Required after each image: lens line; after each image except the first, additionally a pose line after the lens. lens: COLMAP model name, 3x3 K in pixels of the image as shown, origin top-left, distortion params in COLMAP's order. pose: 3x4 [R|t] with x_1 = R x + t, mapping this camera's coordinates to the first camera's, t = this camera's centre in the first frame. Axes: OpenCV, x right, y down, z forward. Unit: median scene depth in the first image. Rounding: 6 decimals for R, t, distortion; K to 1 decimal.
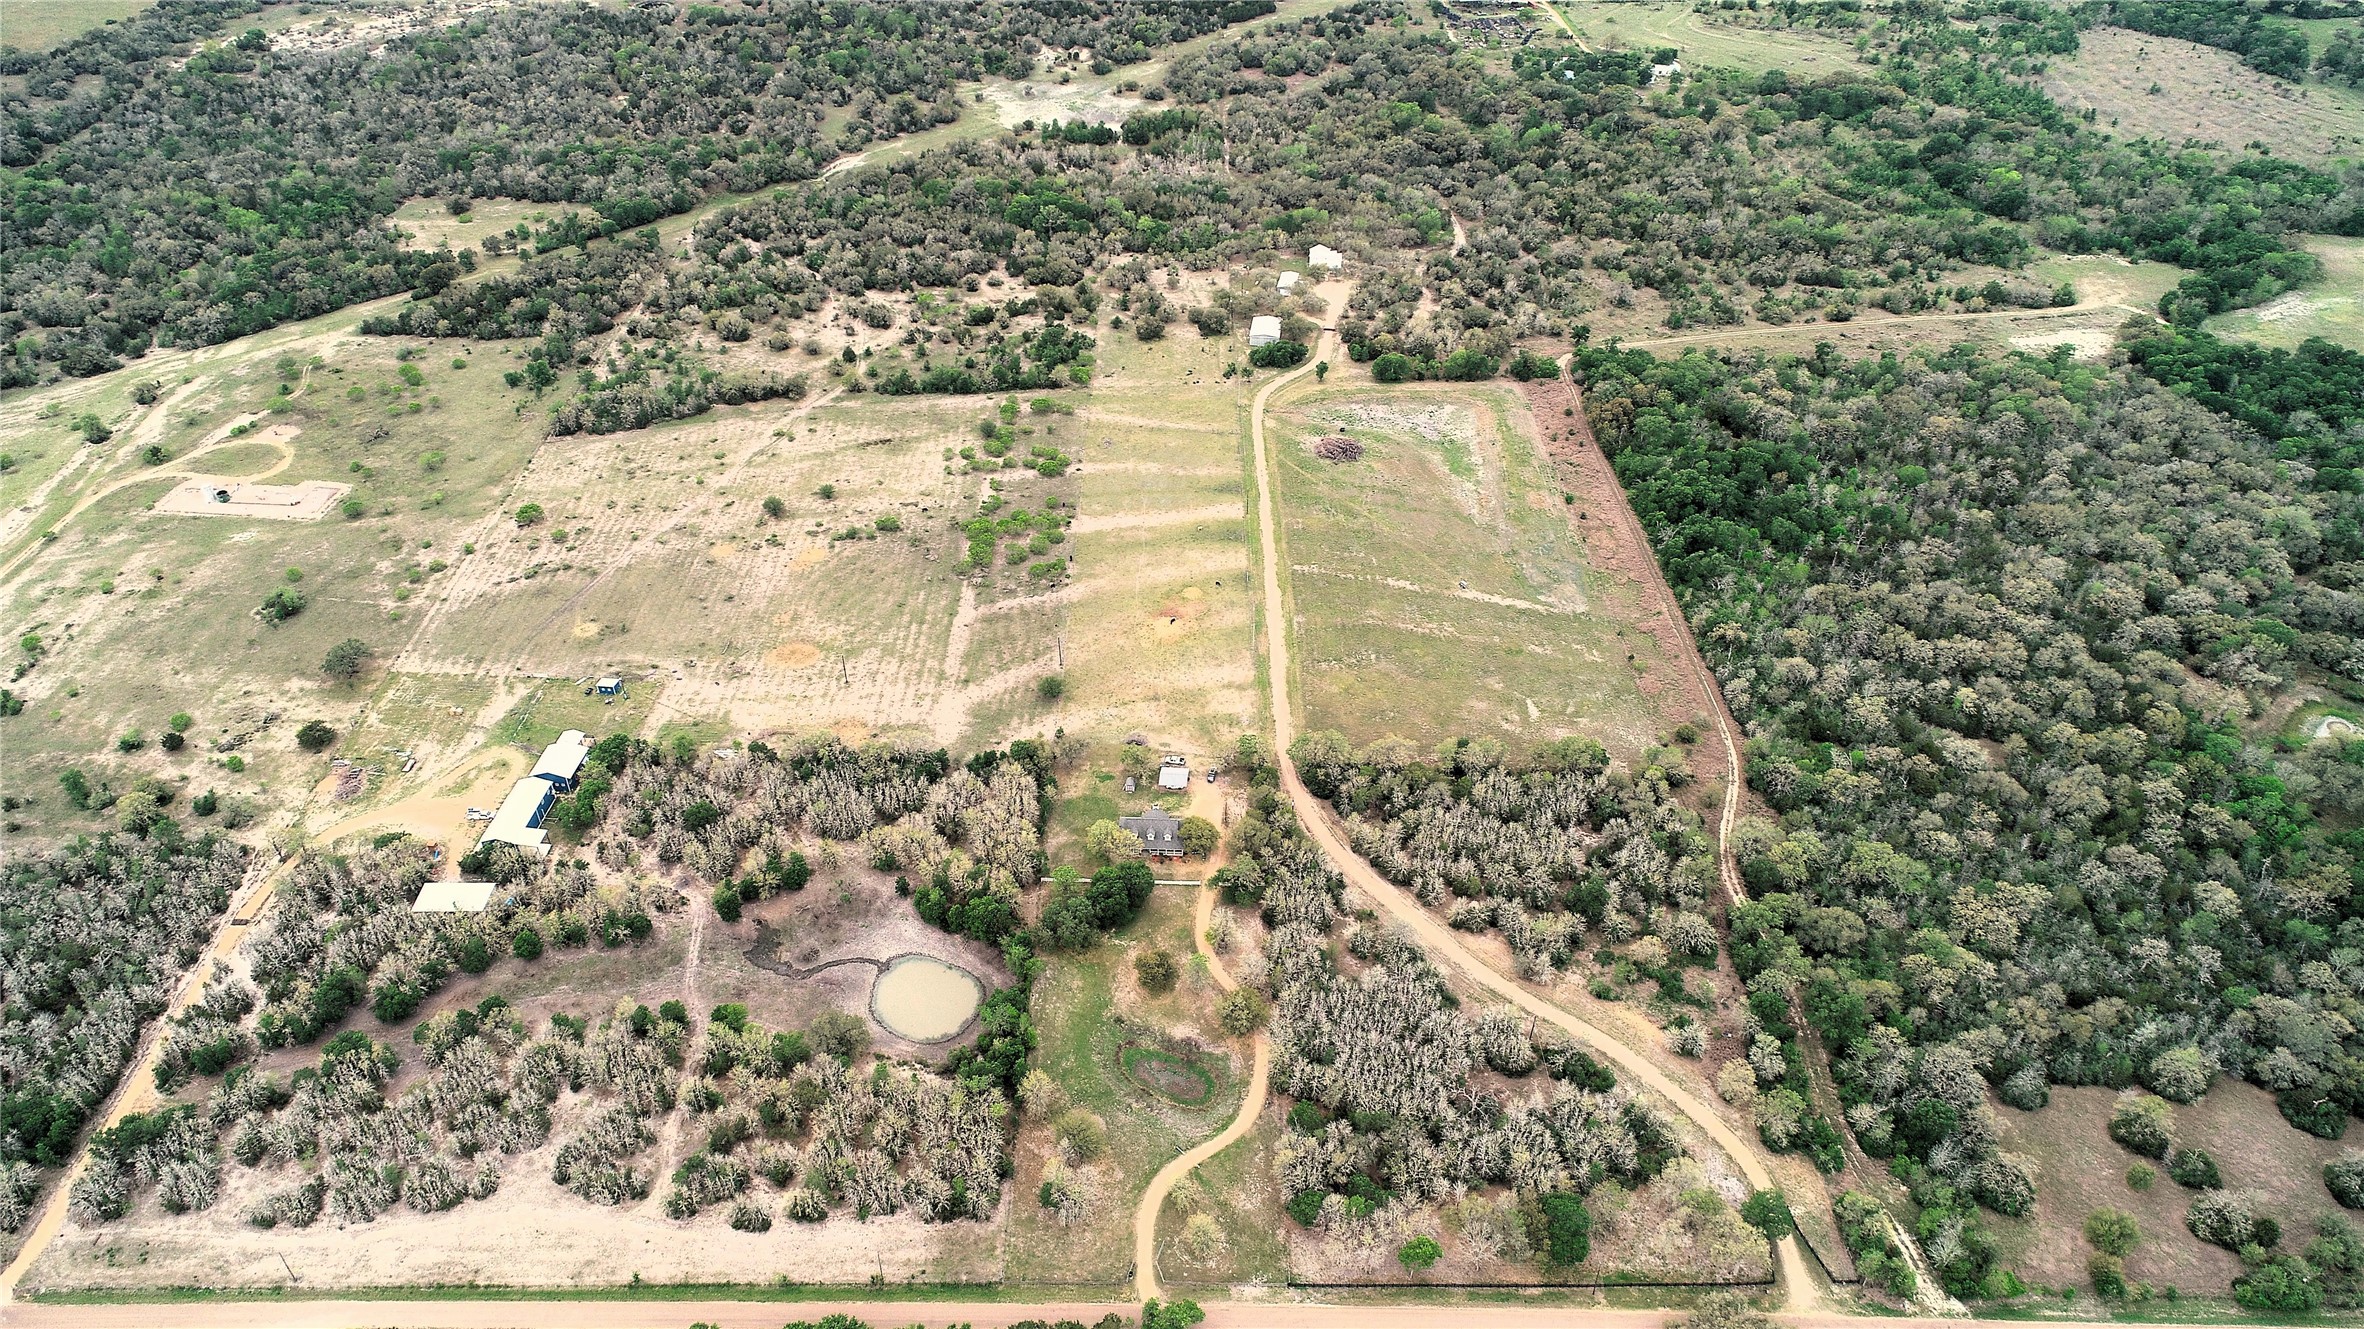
lens RADIAL K [[1595.4, 0, 1184.4], [0, 1595.4, 663.9], [0, 0, 1]] dist [-0.001341, 0.001157]
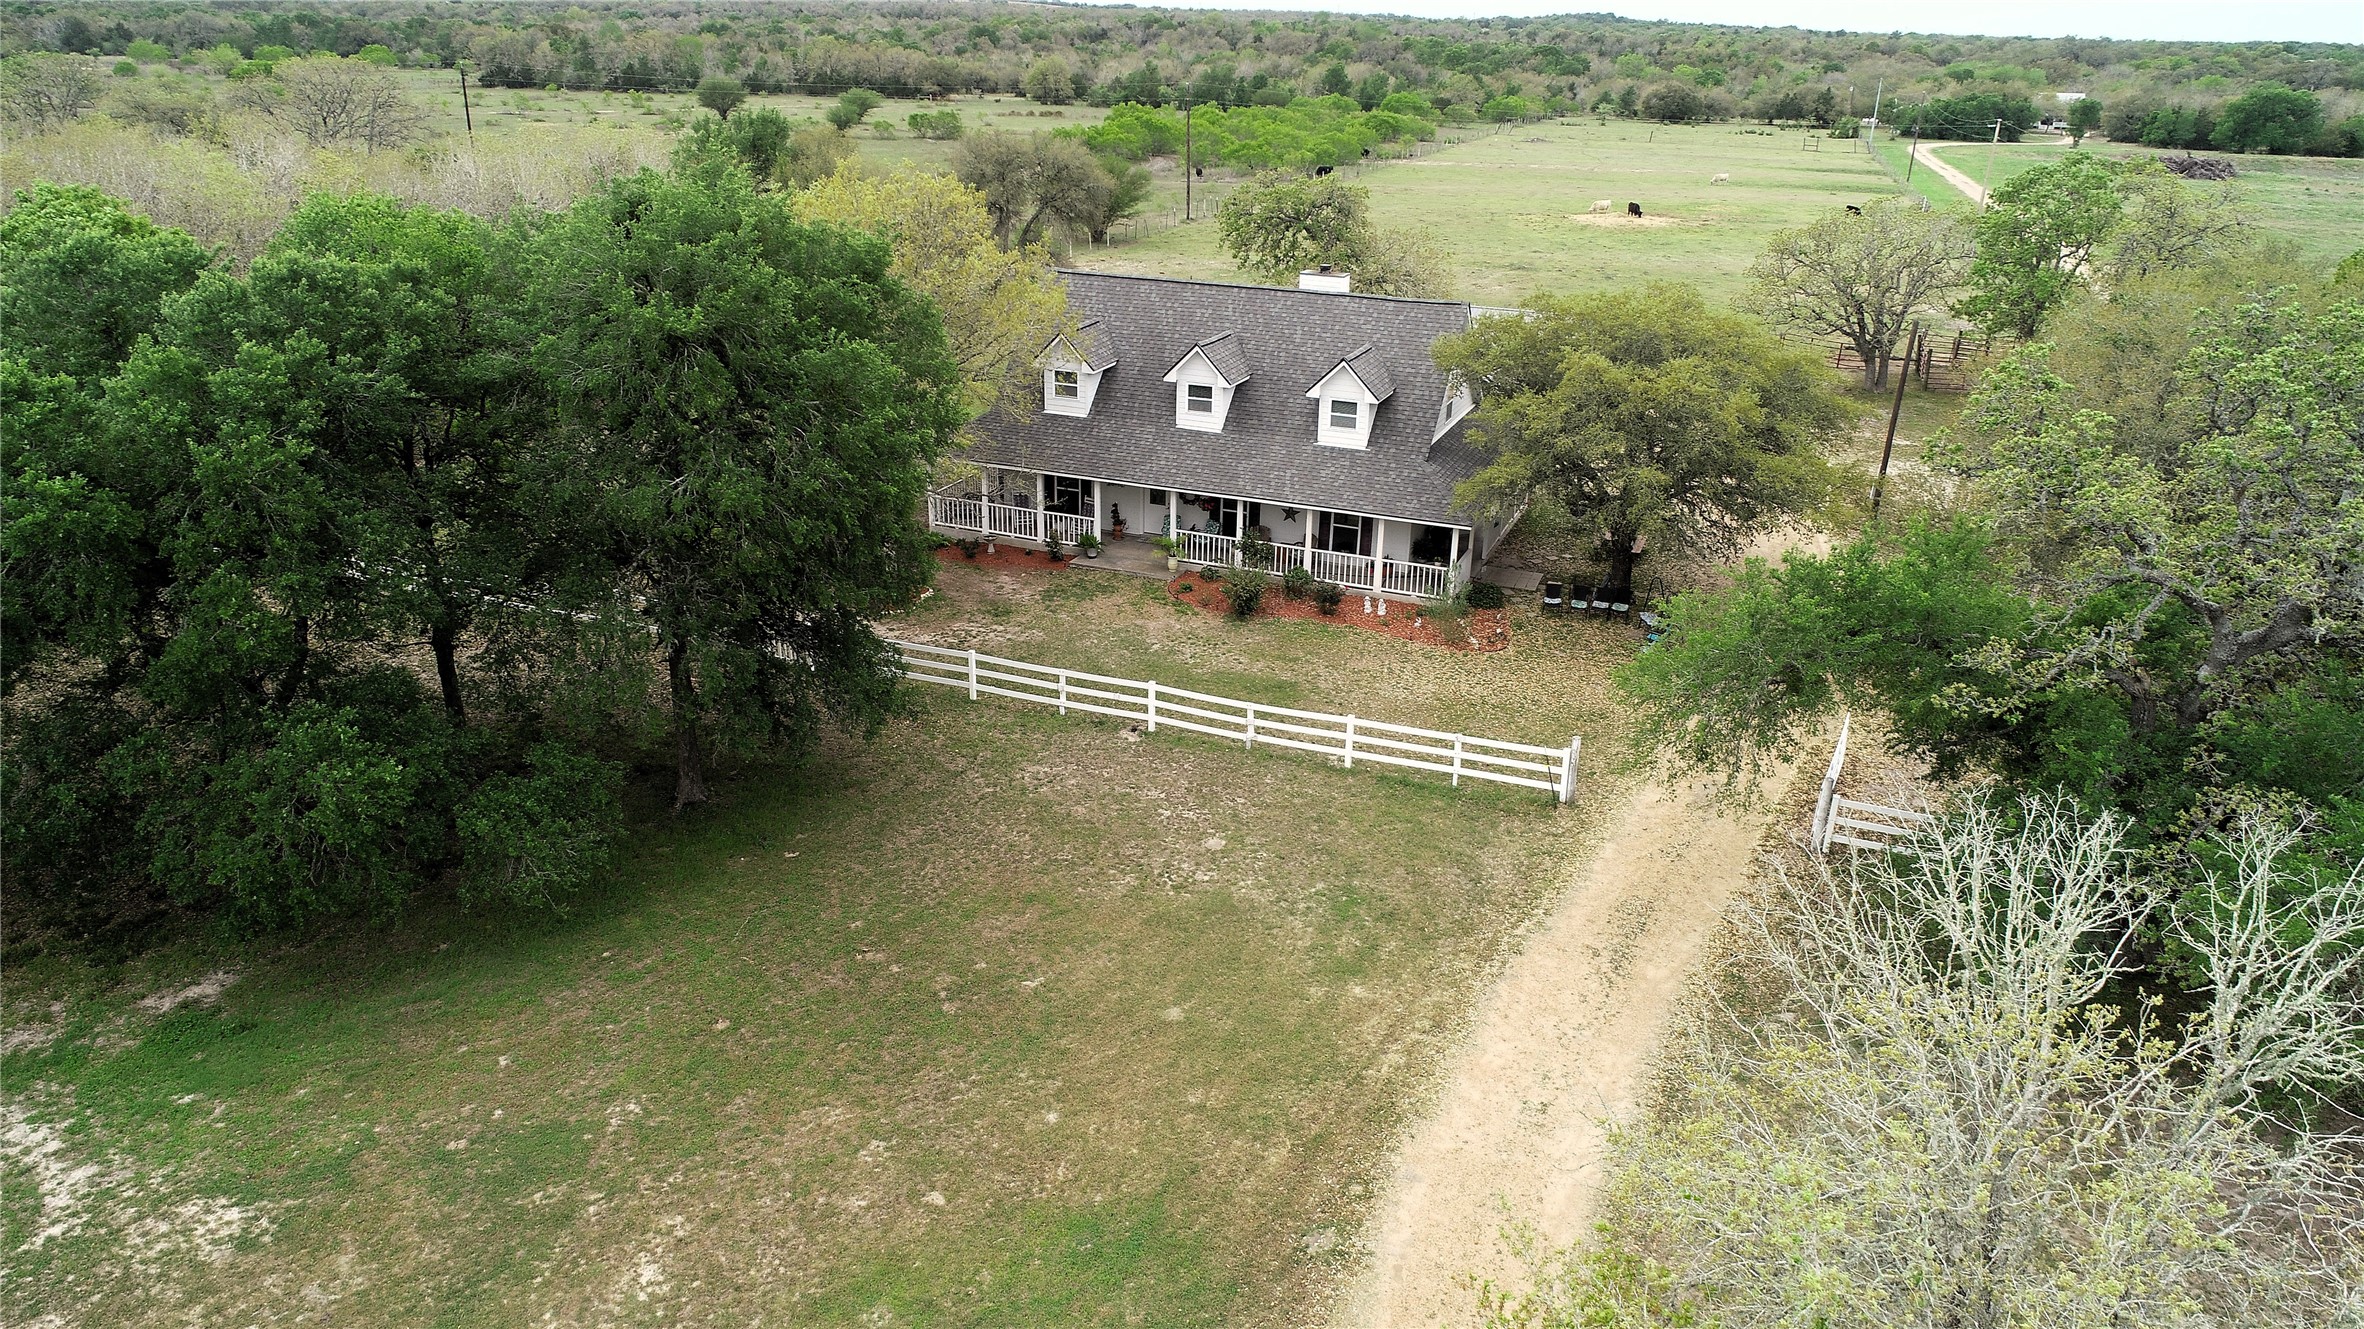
lens RADIAL K [[1595.4, 0, 1174.7], [0, 1595.4, 672.8], [0, 0, 1]] dist [-0.001341, 0.001157]
pose [[0.941296, 0.148715, -0.303061, 0.016102], [-0.219757, 0.951412, -0.215691, 0.166481], [0.256259, 0.269628, 0.928241, 0.983107]]
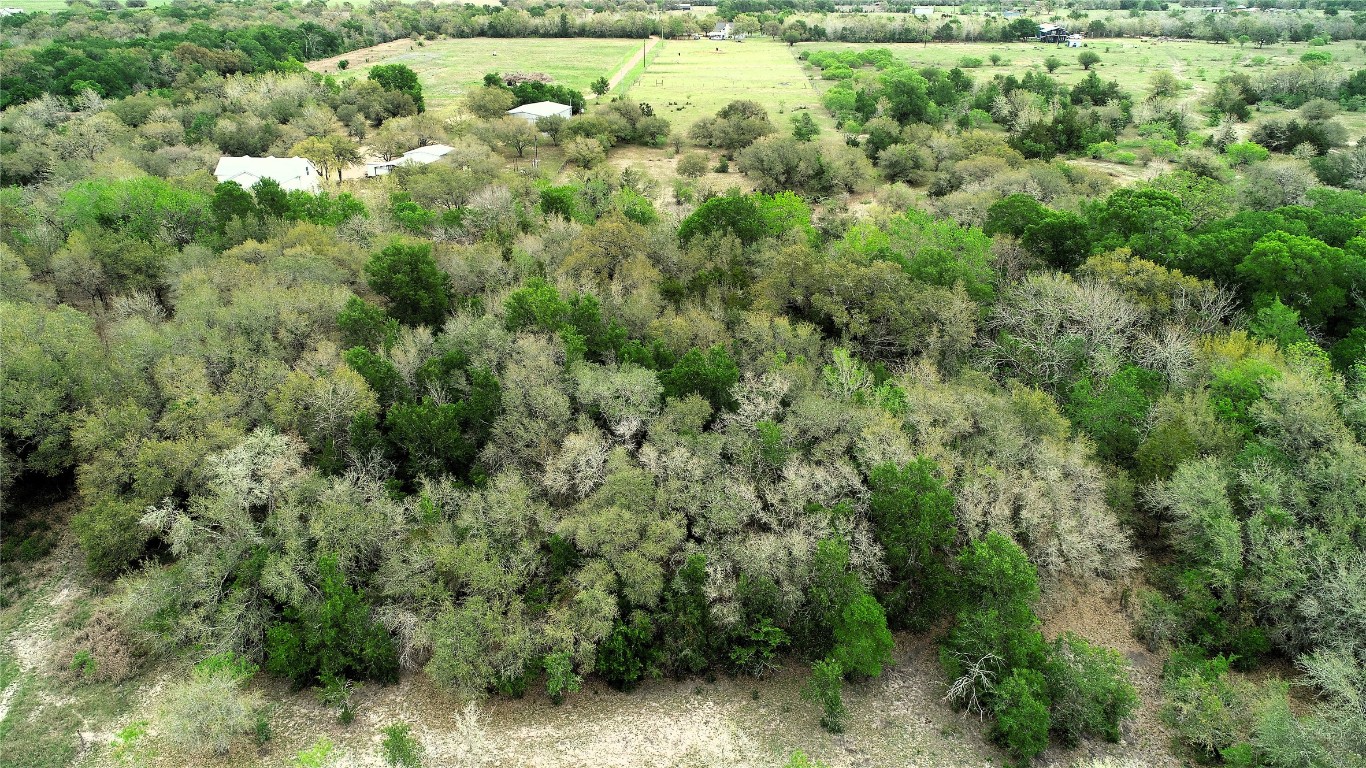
lens RADIAL K [[921.9, 0, 681.0], [0, 921.9, 385.1], [0, 0, 1]] dist [-0.001341, 0.001157]
pose [[-0.998505, -0.020064, 0.050837, -0.031610], [0.034823, 0.483344, 0.874738, -0.781832], [-0.042123, 0.875201, -0.481923, 2.180724]]
